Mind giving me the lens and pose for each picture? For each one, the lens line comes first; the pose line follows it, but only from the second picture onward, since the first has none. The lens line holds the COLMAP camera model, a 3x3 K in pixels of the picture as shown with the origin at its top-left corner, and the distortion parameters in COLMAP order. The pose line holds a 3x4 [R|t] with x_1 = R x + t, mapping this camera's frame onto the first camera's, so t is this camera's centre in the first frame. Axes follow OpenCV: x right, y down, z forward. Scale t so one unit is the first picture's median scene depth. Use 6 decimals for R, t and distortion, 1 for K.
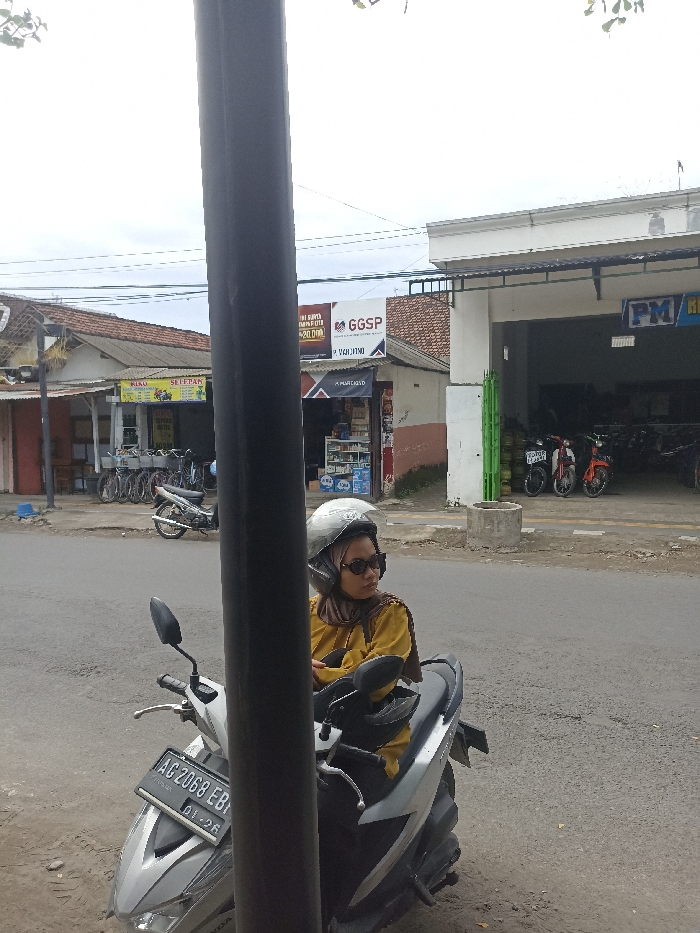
lens RADIAL K [[683.3, 0, 352.3], [0, 683.3, 463.5], [0, 0, 1]] dist [0.069211, -0.065710]
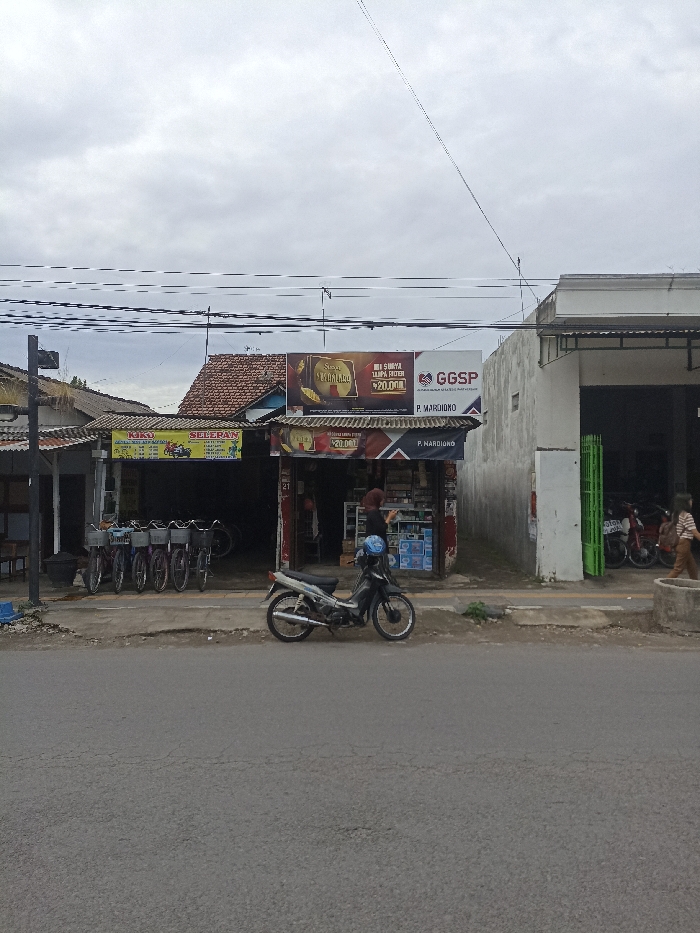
lens RADIAL K [[677.7, 0, 341.0], [0, 677.7, 463.4], [0, 0, 1]] dist [0.064507, -0.041432]
pose [[0.933993, 0.023009, 0.356551, -0.431921], [0.010034, 0.995842, -0.090547, -0.014742], [-0.357151, 0.088148, 0.929878, 0.240987]]
